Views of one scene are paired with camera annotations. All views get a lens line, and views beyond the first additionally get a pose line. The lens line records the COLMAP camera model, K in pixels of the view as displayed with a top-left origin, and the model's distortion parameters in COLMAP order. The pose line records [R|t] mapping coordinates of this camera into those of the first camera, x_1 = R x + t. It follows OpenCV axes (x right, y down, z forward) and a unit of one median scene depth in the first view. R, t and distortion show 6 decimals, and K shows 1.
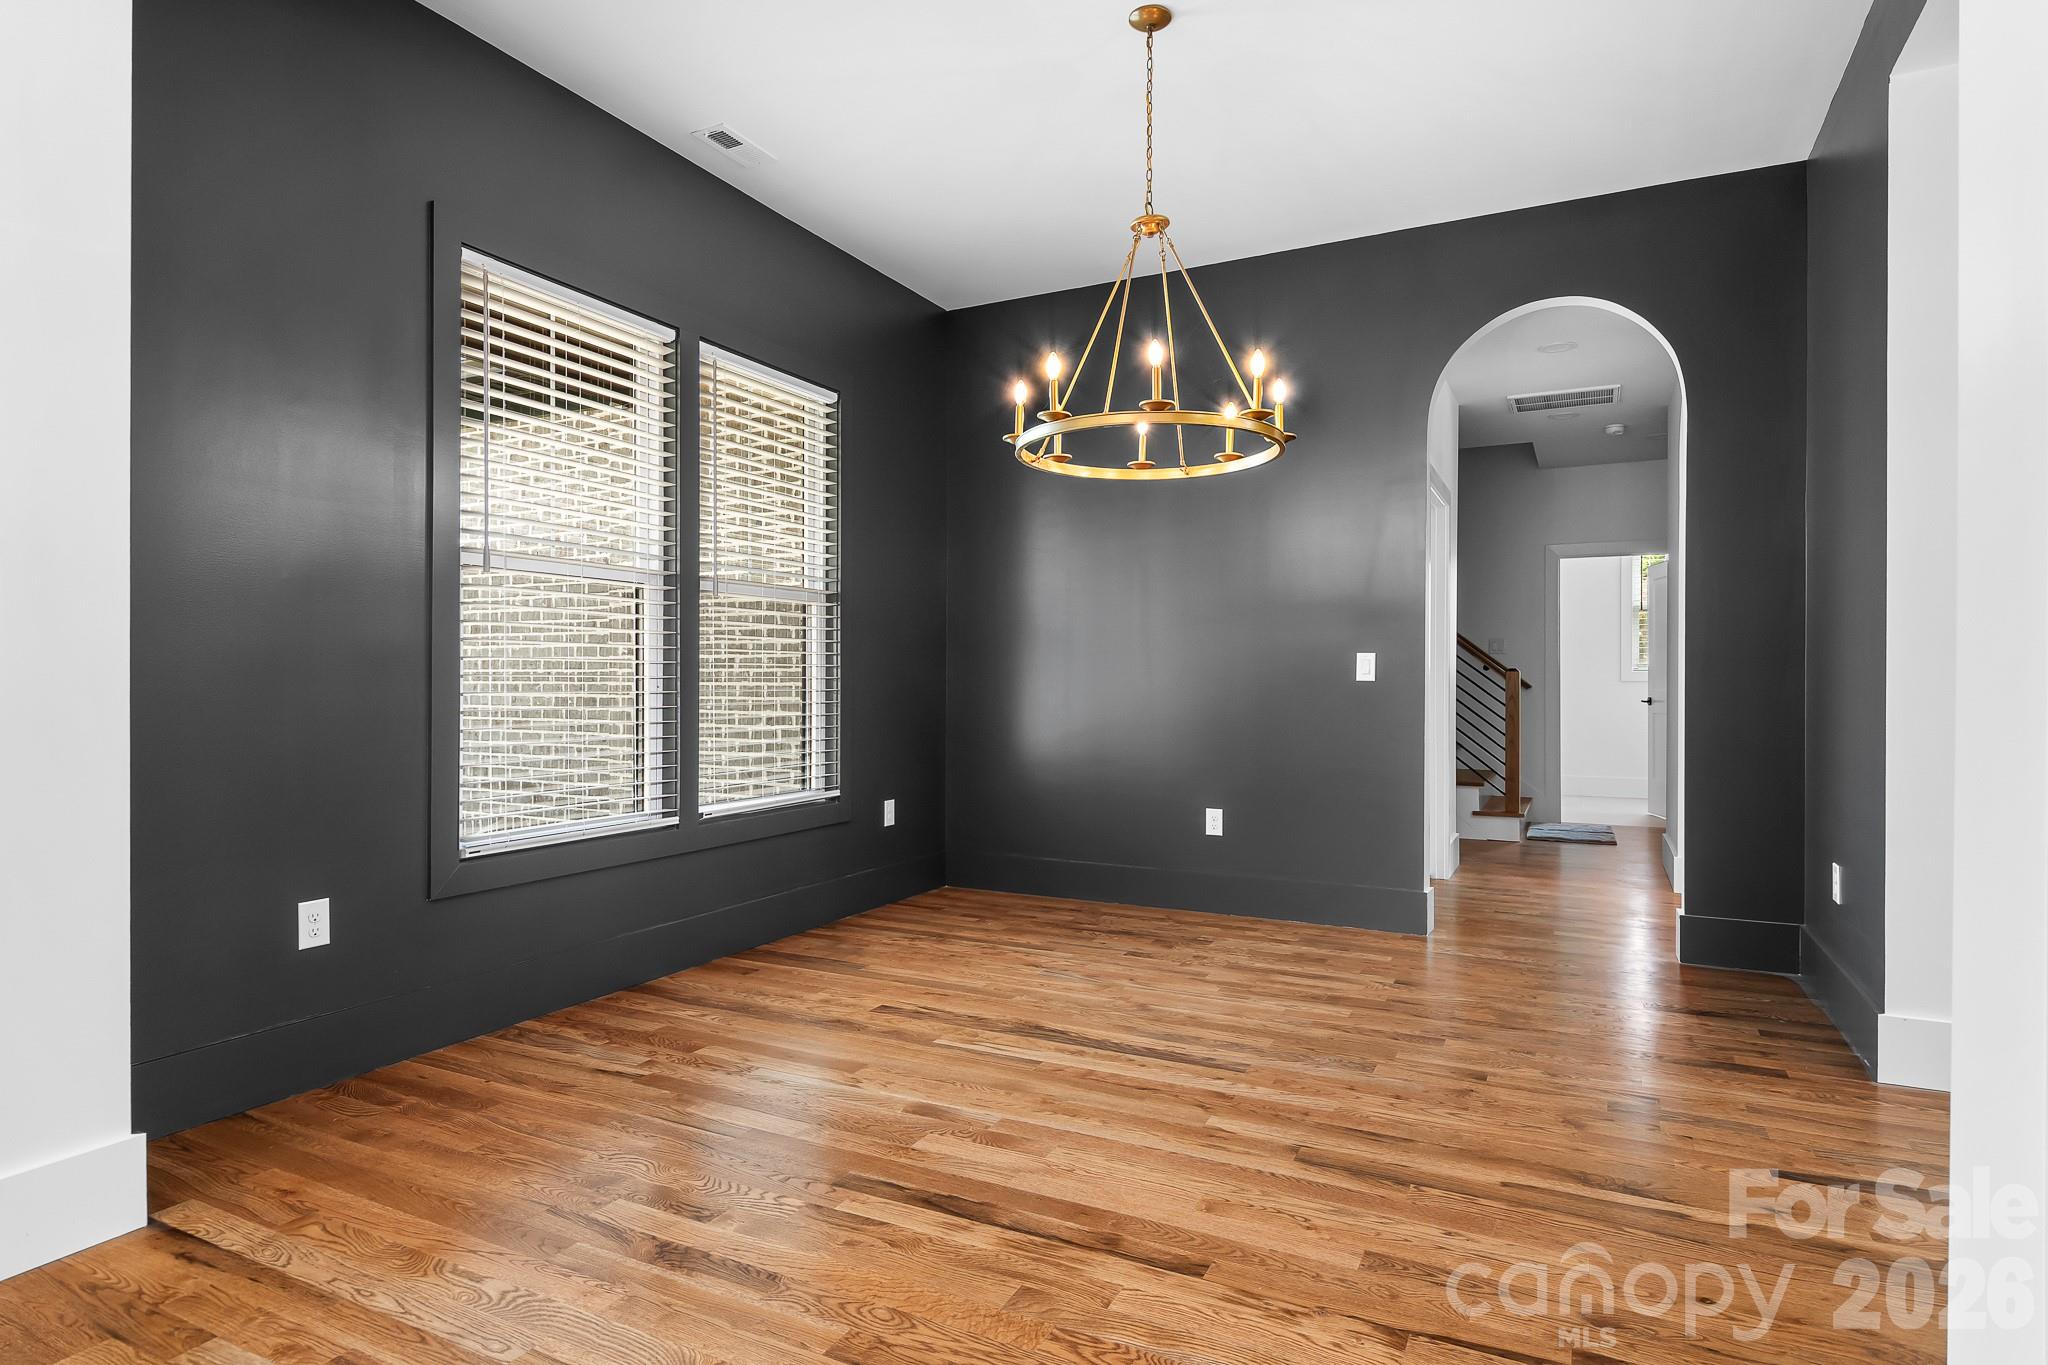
lens RADIAL K [[1102.9, 0, 1022.4], [0, 1102.9, 680.8], [0, 0, 1]] dist [0.004709, 0.000224]
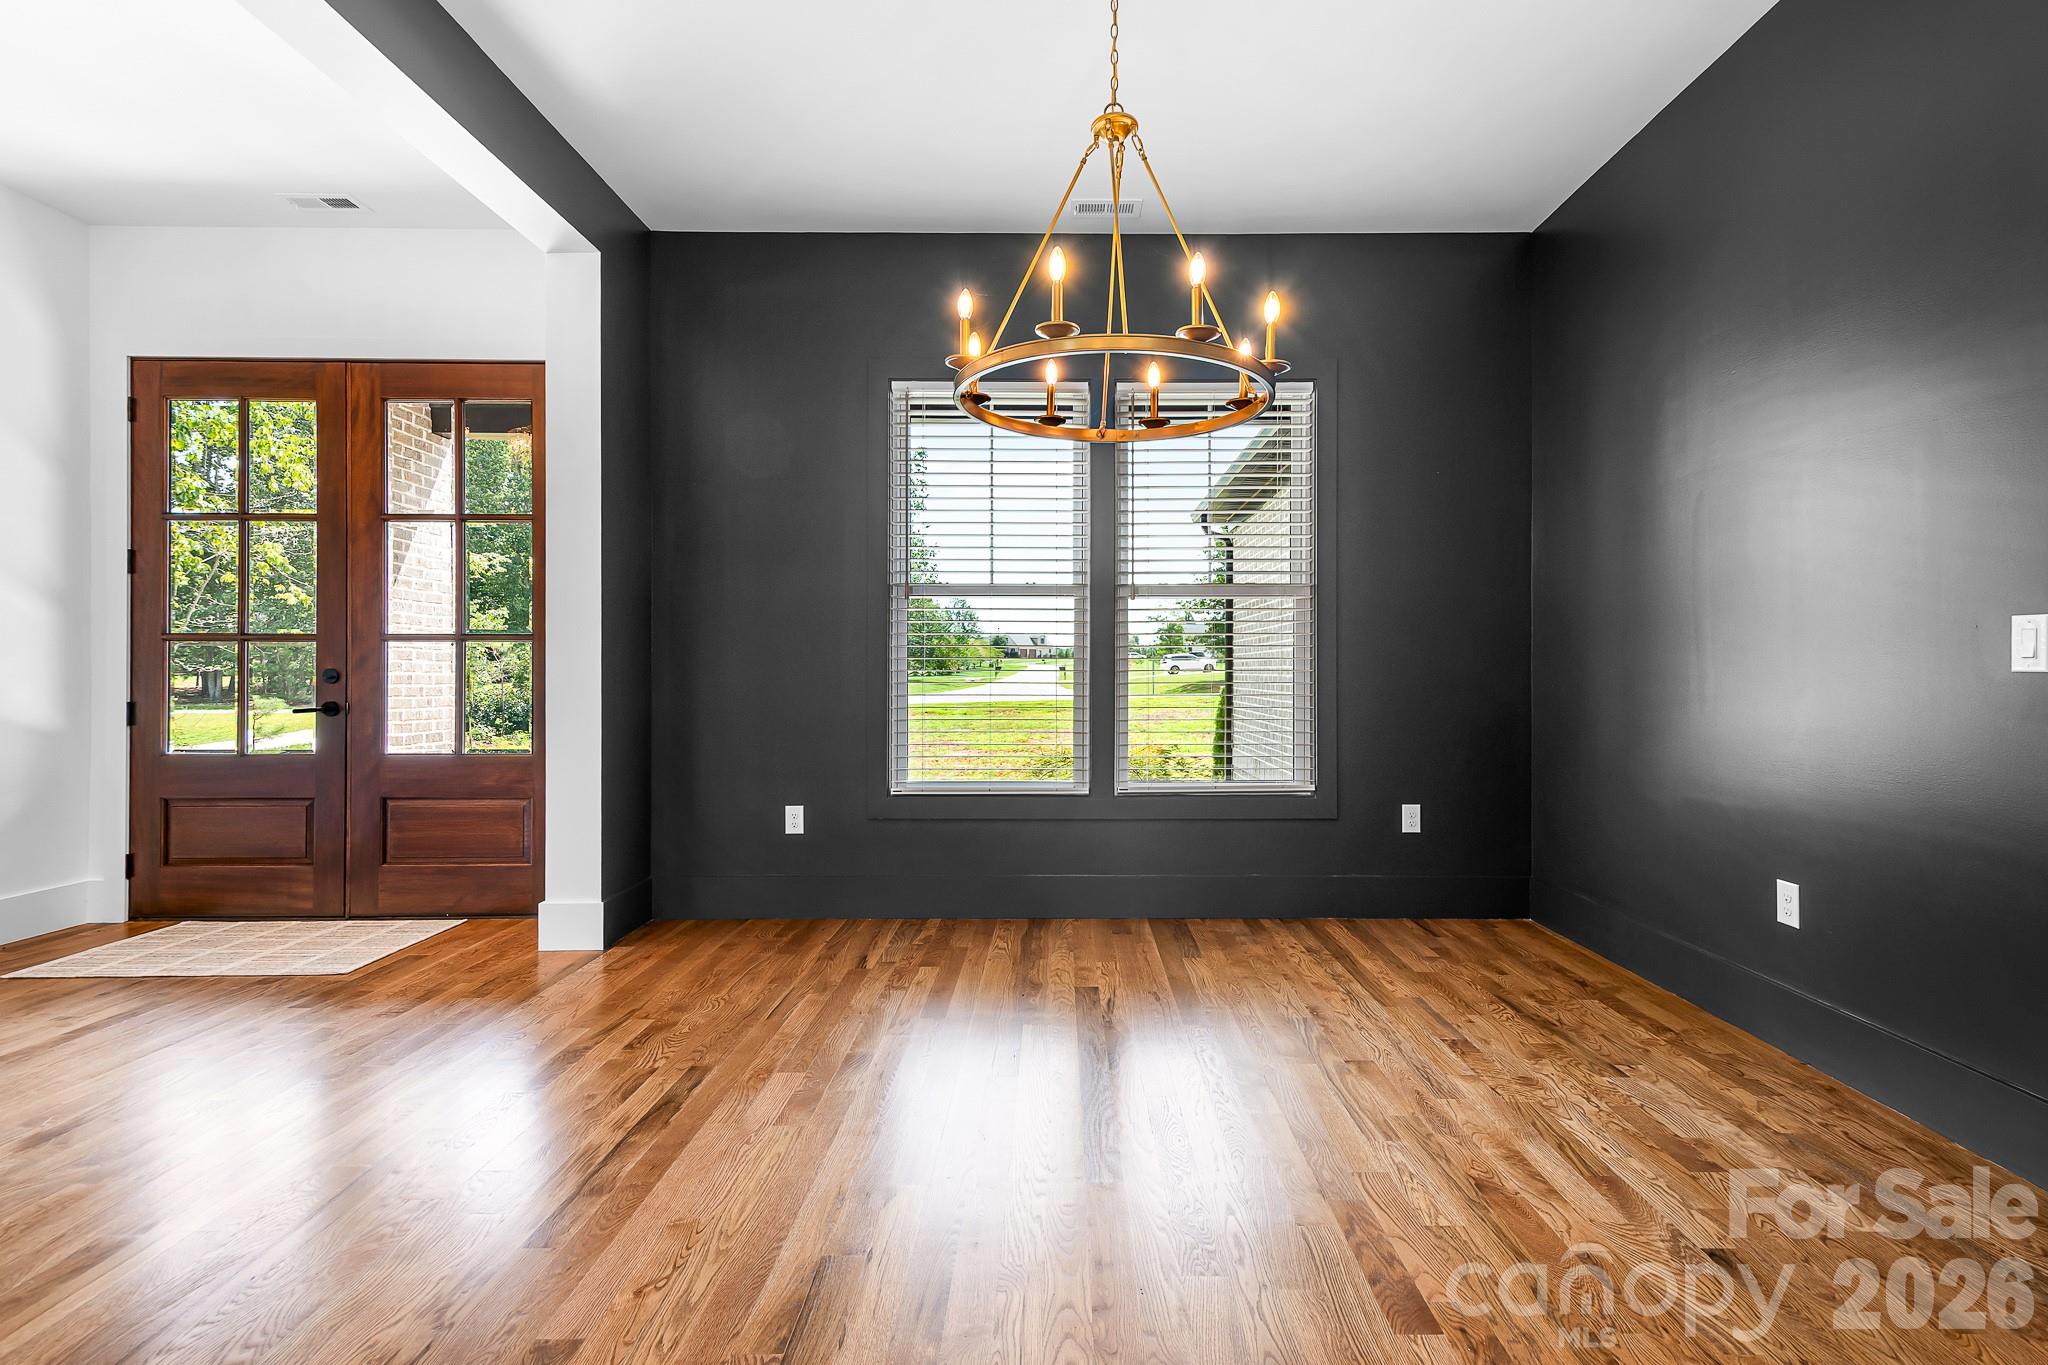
lens RADIAL K [[939.5, 0, 1023.8], [0, 939.5, 684.2], [0, 0, 1]] dist [0.020446, 0.000086]
pose [[0.451203, 0.004565, -0.892409, 0.662836], [0.001016, 0.999984, 0.005629, 0.012417], [0.892421, -0.003446, 0.451191, 0.595864]]
